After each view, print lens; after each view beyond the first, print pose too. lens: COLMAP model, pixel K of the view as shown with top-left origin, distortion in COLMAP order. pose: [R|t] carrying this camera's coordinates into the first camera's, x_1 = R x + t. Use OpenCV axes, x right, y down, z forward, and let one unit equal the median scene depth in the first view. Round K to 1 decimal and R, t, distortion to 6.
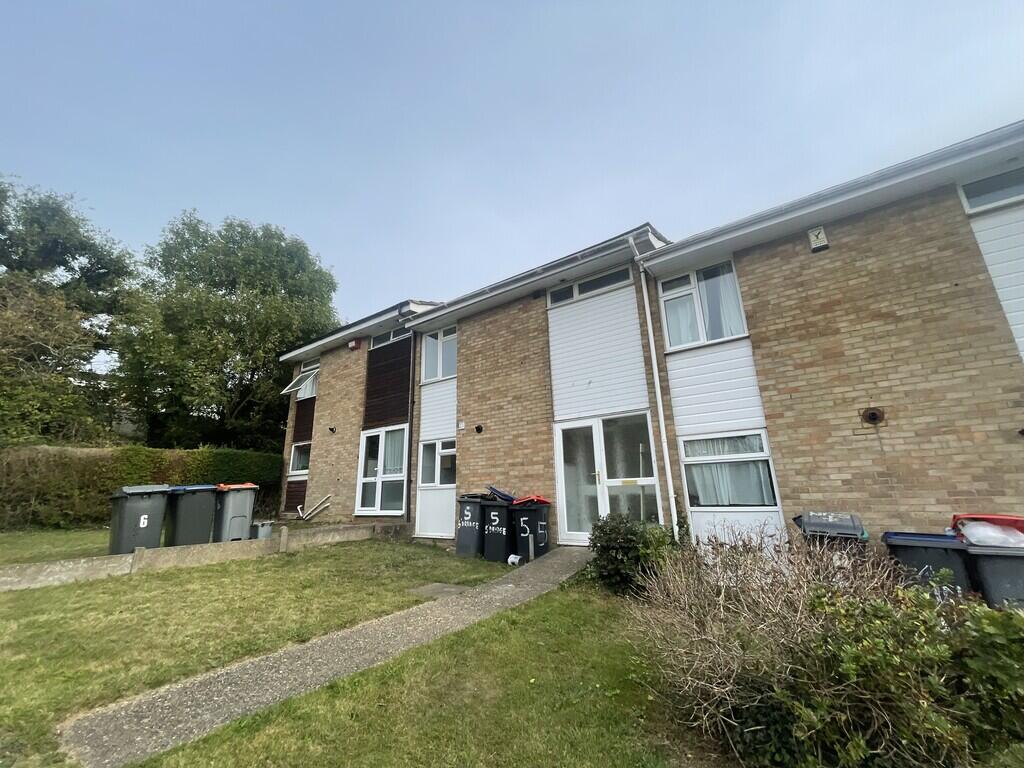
lens RADIAL K [[412.3, 0, 511.3], [0, 412.3, 379.1], [0, 0, 1]] dist [-0.001885, -0.000524]
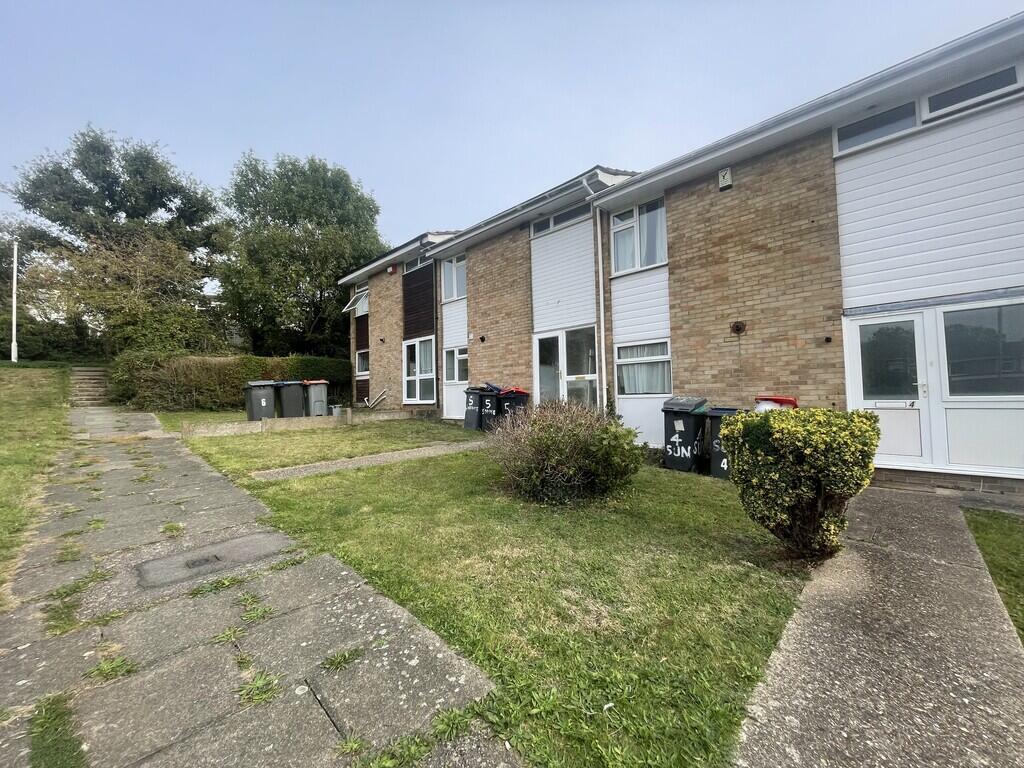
lens RADIAL K [[412.3, 0, 511.3], [0, 412.3, 379.1], [0, 0, 1]] dist [-0.001885, -0.000524]
pose [[0.987708, -0.004408, -0.156247, 0.256784], [0.040924, 0.972026, 0.231281, -0.062634], [0.150857, -0.234833, 0.960258, -0.308368]]
